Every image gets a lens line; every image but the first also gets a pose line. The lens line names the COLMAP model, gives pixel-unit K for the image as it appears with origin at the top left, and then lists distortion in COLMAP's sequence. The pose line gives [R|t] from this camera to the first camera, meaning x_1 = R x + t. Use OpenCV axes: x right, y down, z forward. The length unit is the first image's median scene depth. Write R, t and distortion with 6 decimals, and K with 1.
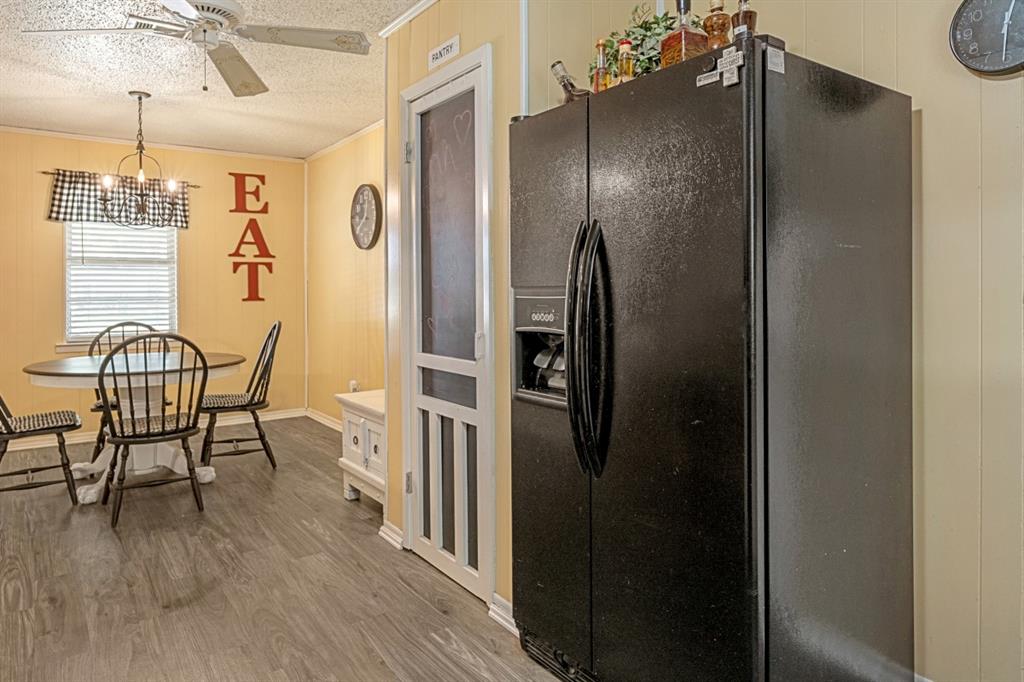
lens RADIAL K [[640.4, 0, 518.0], [0, 640.4, 292.2], [0, 0, 1]] dist [-0.016298, -0.002446]
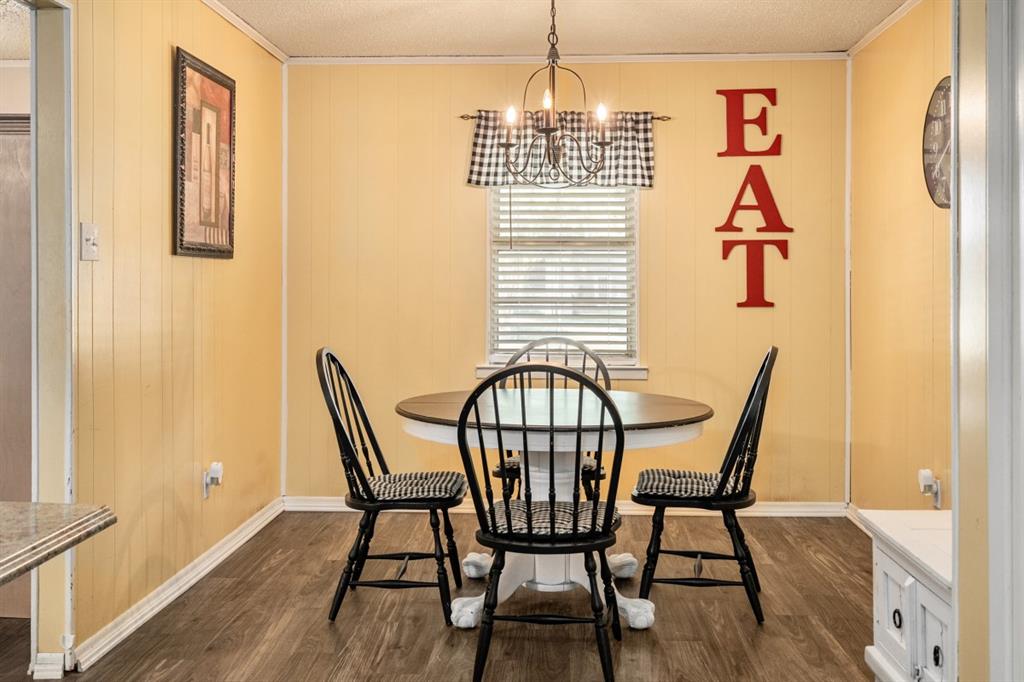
lens RADIAL K [[995.3, 0, 527.8], [0, 995.3, 279.5], [0, 0, 1]] dist [0.012179, 0.000000]
pose [[0.777548, 0.001468, -0.628821, -0.007519], [-0.008510, 0.999930, -0.008189, -0.002573], [0.628765, 0.011718, 0.777507, 0.196682]]
